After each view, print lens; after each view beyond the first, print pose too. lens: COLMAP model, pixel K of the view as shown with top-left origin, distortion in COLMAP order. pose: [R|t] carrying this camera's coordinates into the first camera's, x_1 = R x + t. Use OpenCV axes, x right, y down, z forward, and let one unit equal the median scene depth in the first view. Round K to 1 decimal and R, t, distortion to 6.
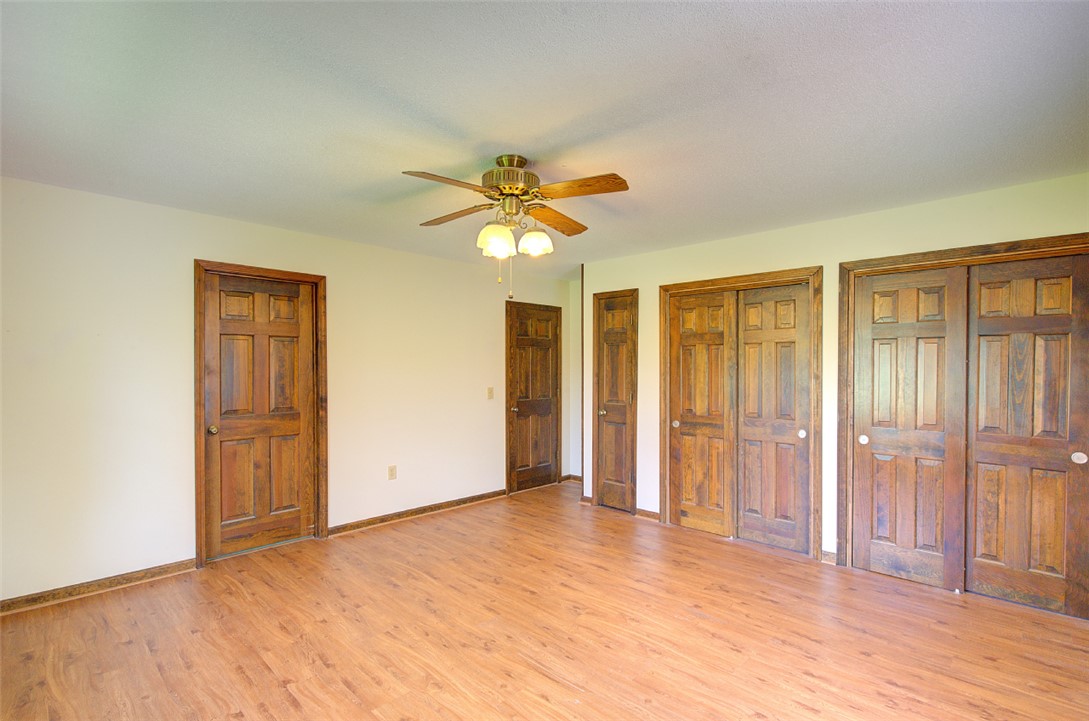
lens RADIAL K [[510.2, 0, 551.3], [0, 510.2, 371.9], [0, 0, 1]] dist [-0.000859, 0.000203]
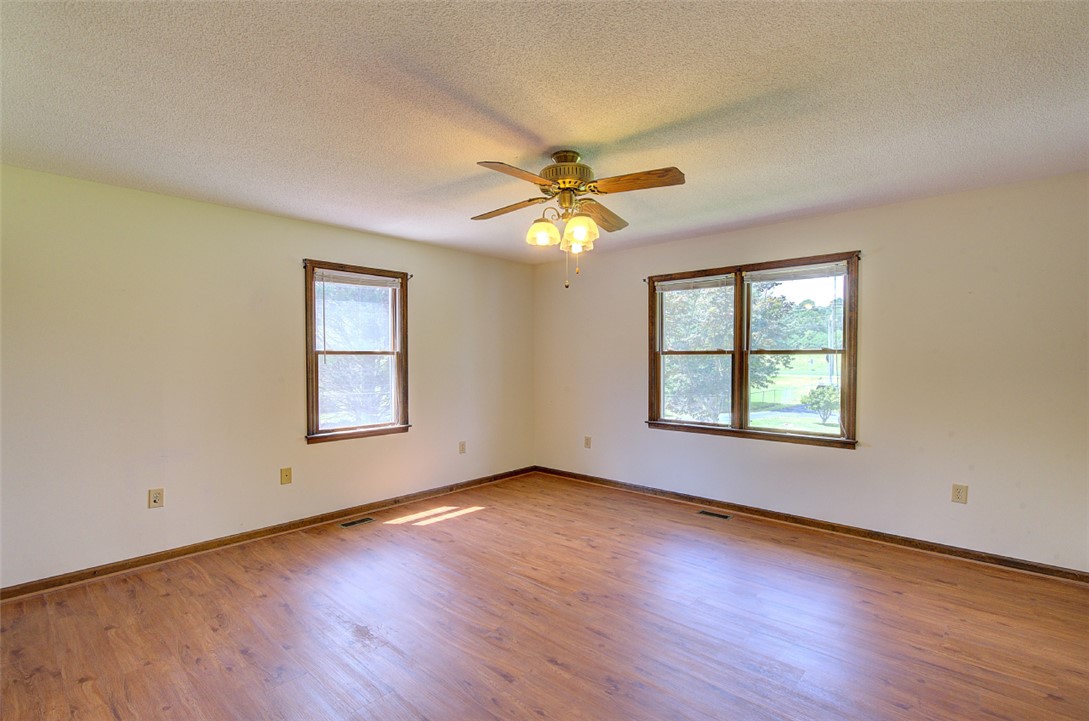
lens RADIAL K [[510.2, 0, 551.3], [0, 510.2, 371.9], [0, 0, 1]] dist [-0.000859, 0.000203]
pose [[-0.999517, 0.002589, -0.030978, -0.014182], [0.001430, 0.999301, 0.037352, -0.009546], [0.031053, 0.037289, -0.998822, 2.049895]]
